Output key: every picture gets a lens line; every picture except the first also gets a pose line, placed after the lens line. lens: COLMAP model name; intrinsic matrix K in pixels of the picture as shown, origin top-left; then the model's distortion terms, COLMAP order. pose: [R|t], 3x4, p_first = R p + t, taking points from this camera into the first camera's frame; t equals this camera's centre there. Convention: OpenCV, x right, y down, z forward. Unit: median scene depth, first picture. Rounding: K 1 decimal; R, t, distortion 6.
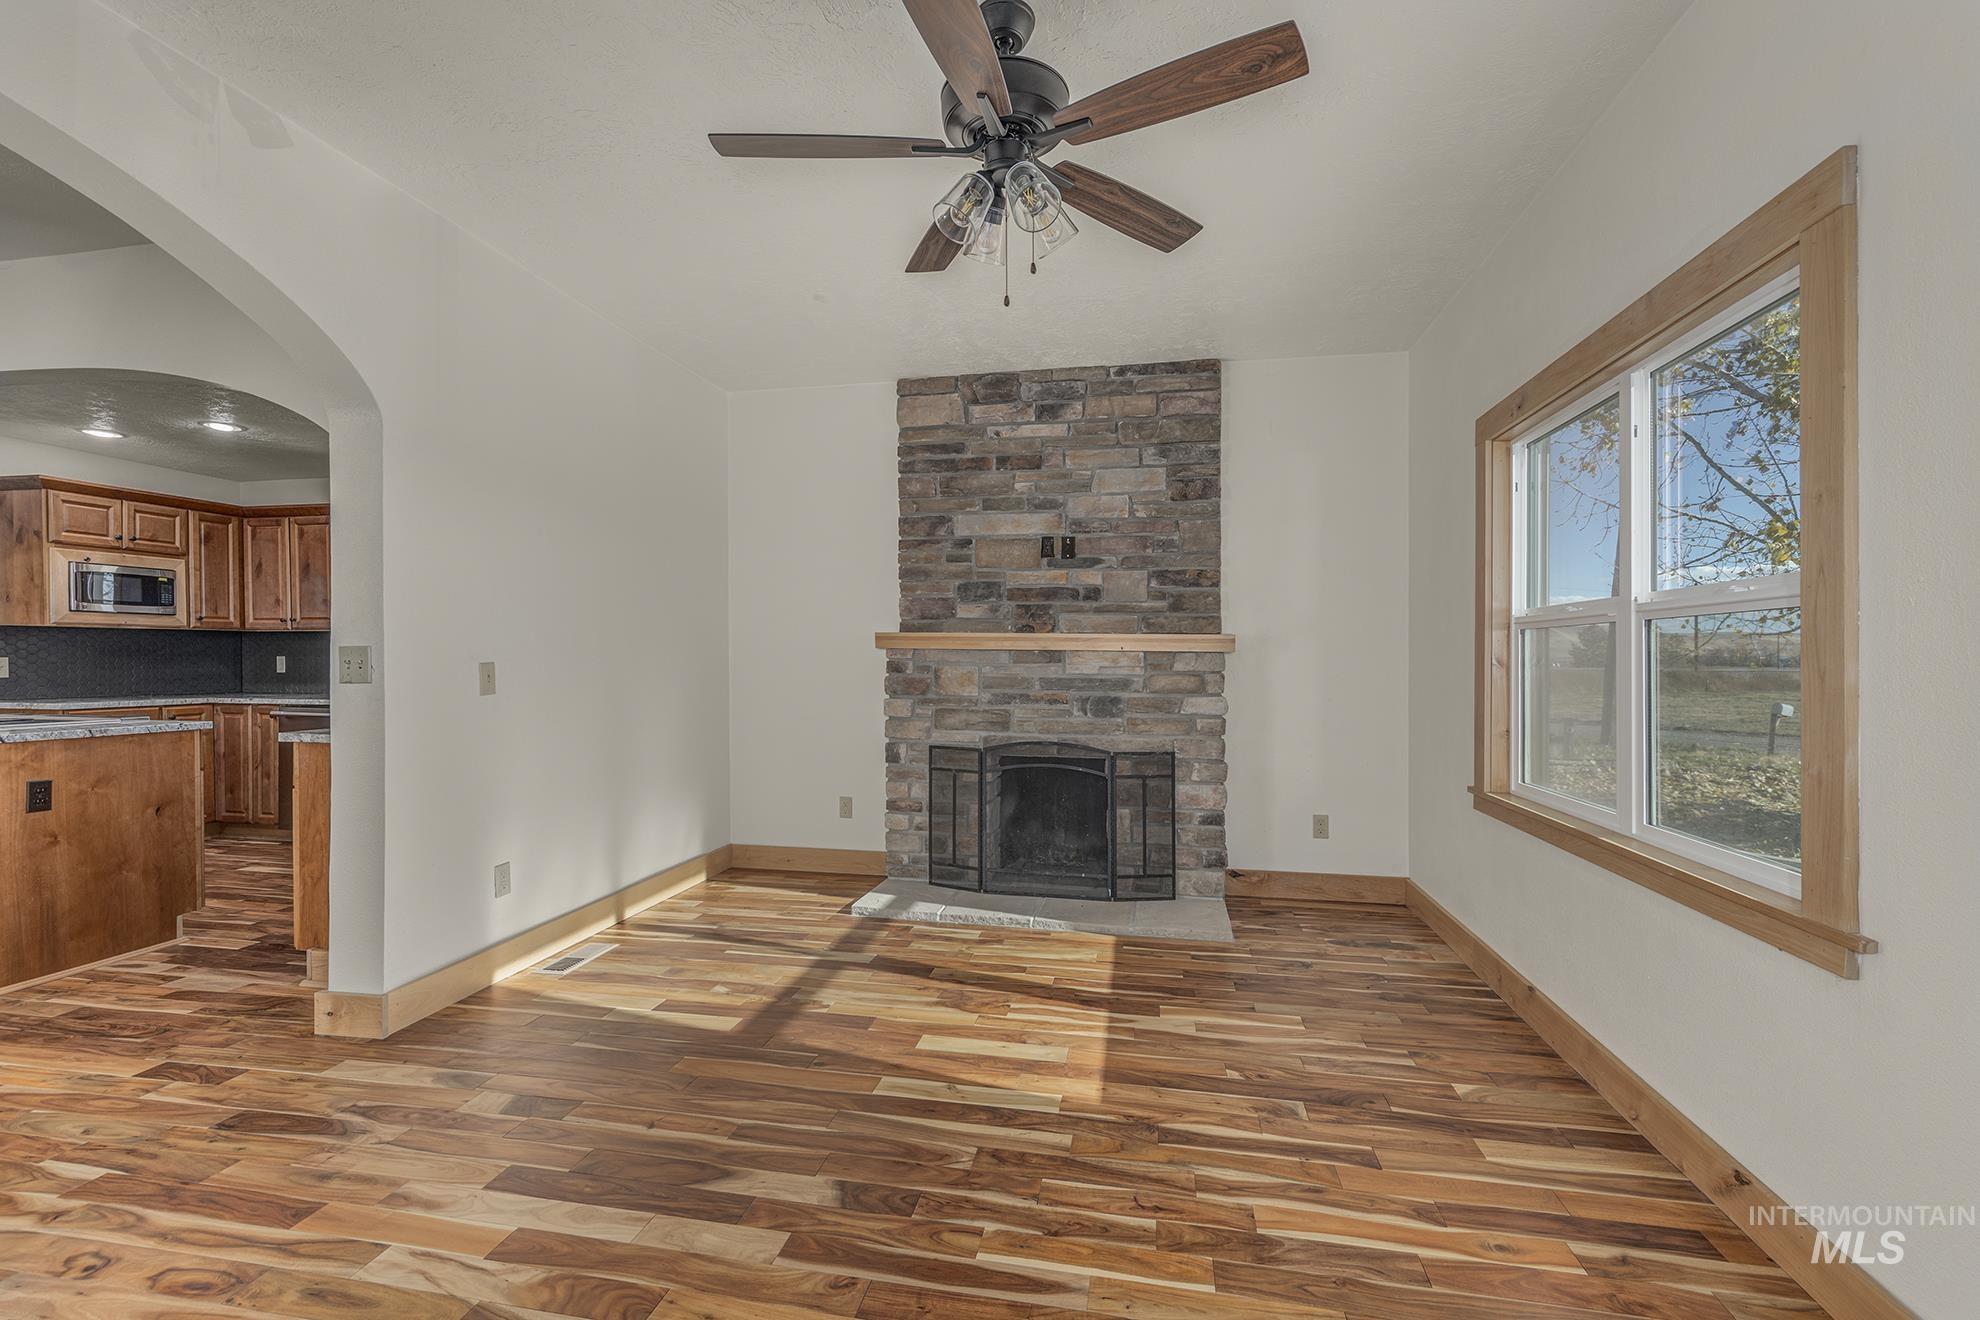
lens RADIAL K [[836.9, 0, 991.5], [0, 836.9, 671.5], [0, 0, 1]] dist [0.004633, 0.000117]
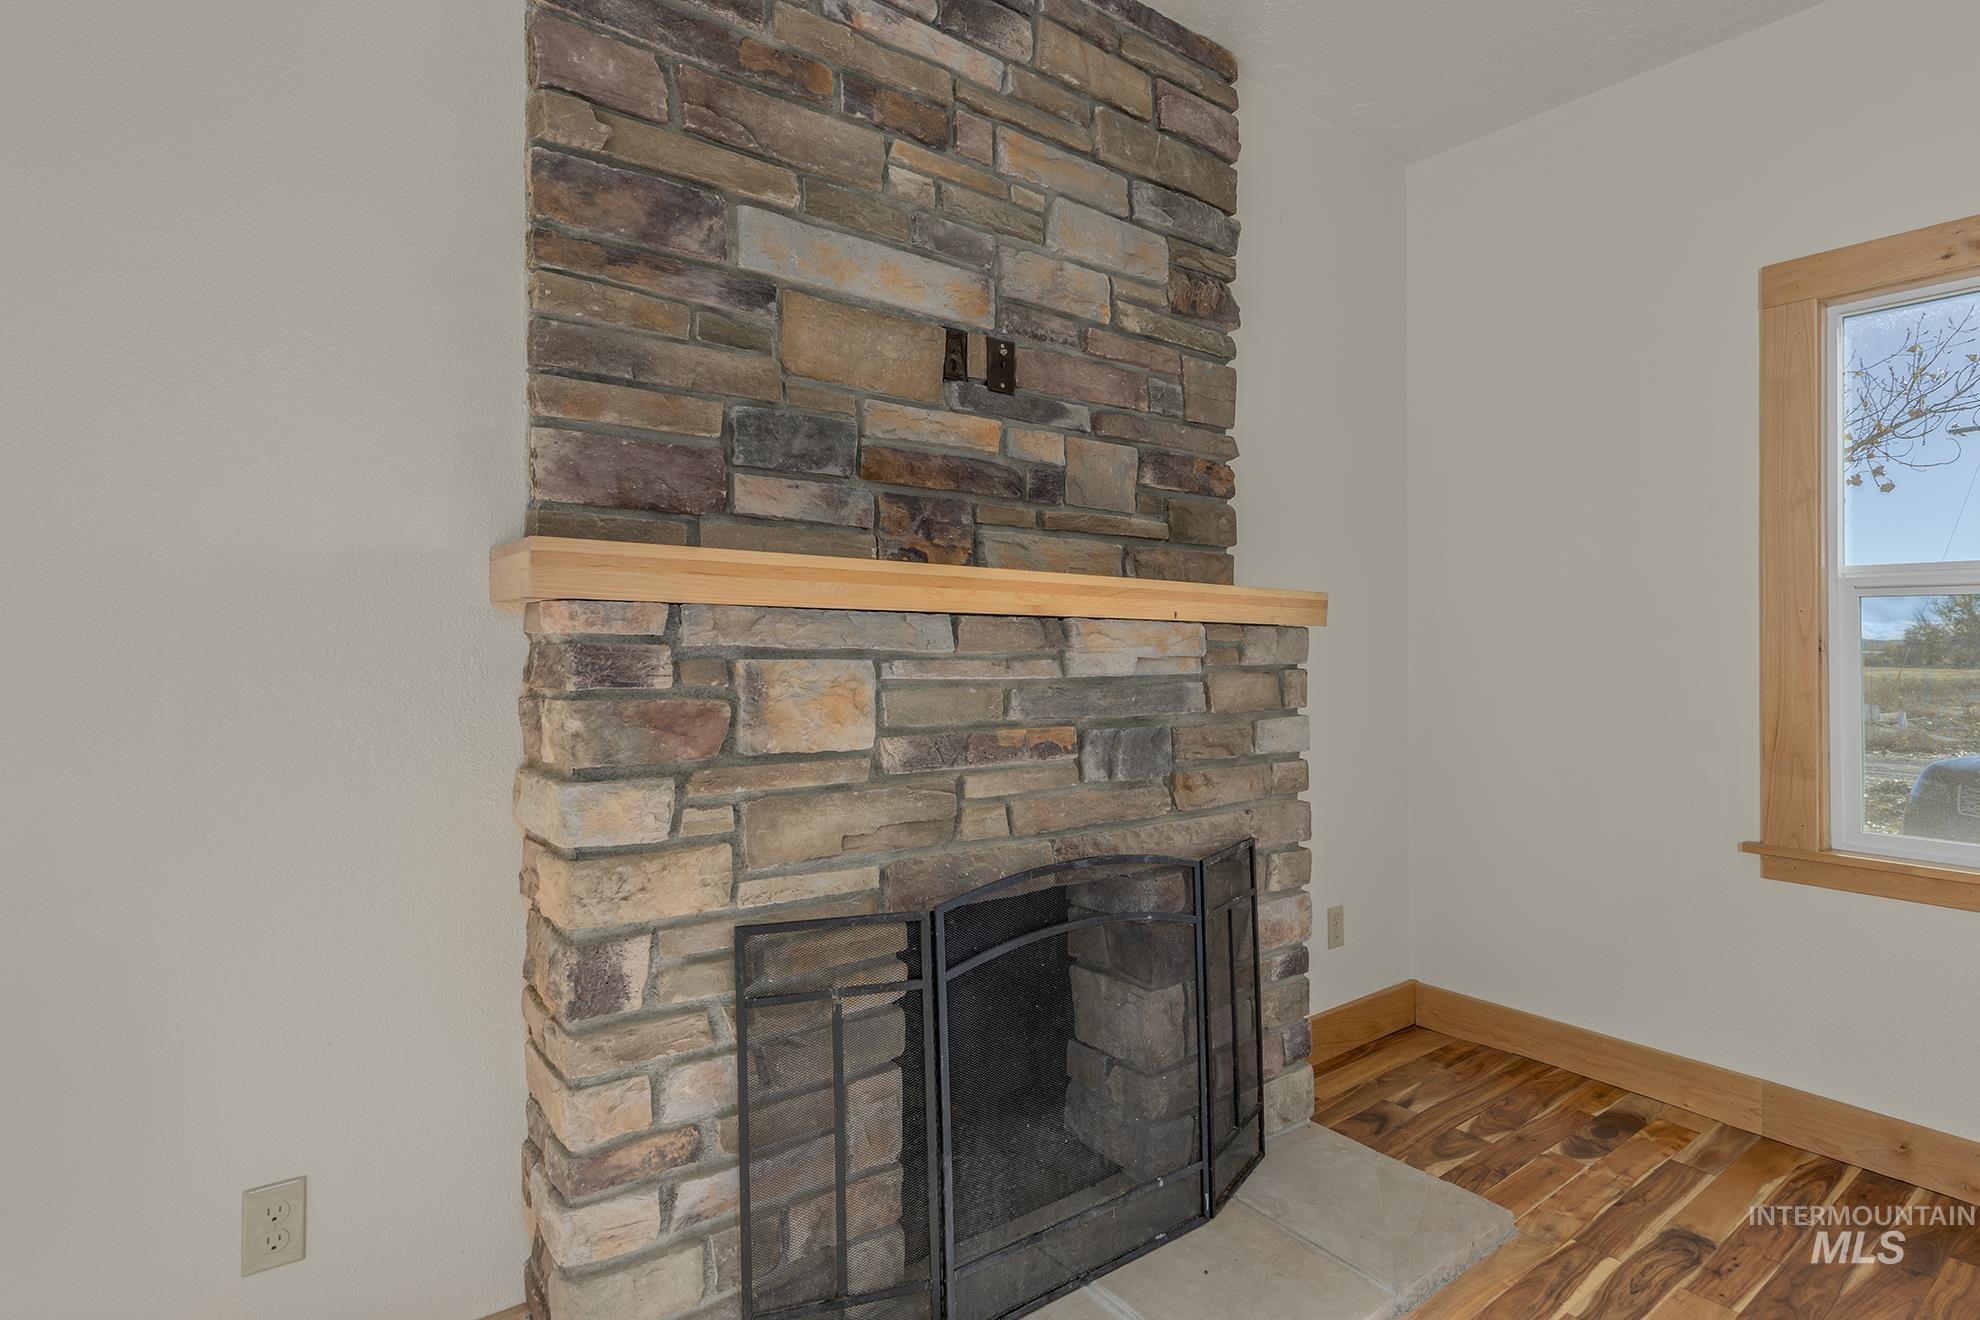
lens RADIAL K [[1010.0, 0, 1012.4], [0, 1010.0, 631.8], [0, 0, 1]] dist [0.002275, 0.000570]
pose [[0.660545, 0.004748, 0.750771, -0.277313], [0.005013, 0.999930, -0.010735, -0.013234], [-0.750769, 0.010855, 0.660475, 0.680911]]
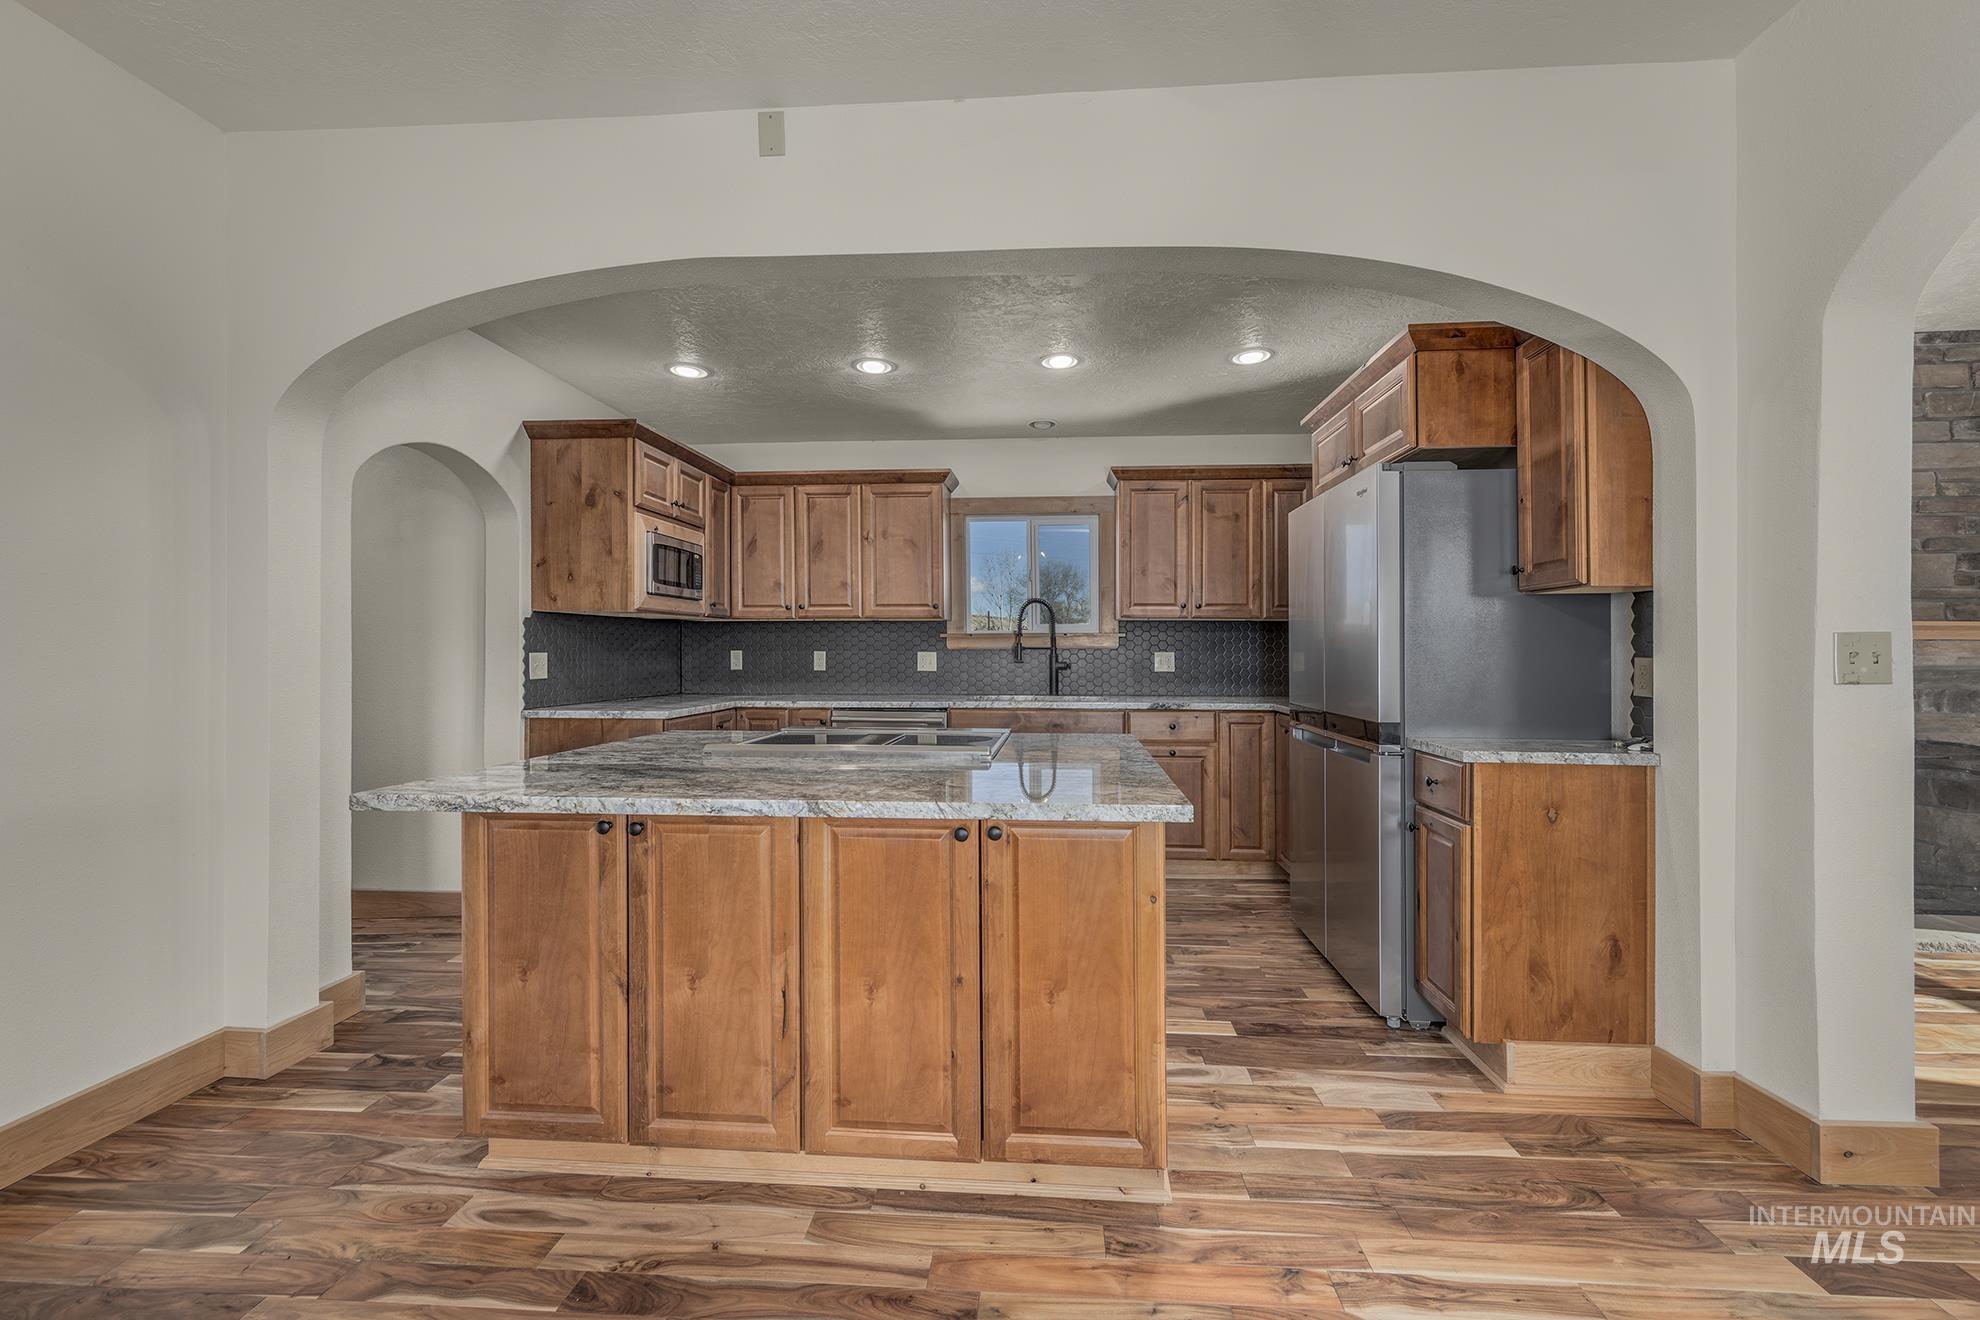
lens RADIAL K [[770.2, 0, 996.0], [0, 770.2, 663.8], [0, 0, 1]] dist [0.001947, 0.000167]
pose [[0.992857, -0.006073, 0.119156, -0.971216], [0.006057, 0.999982, 0.000491, -0.004804], [-0.119157, 0.000235, 0.992875, 0.273353]]
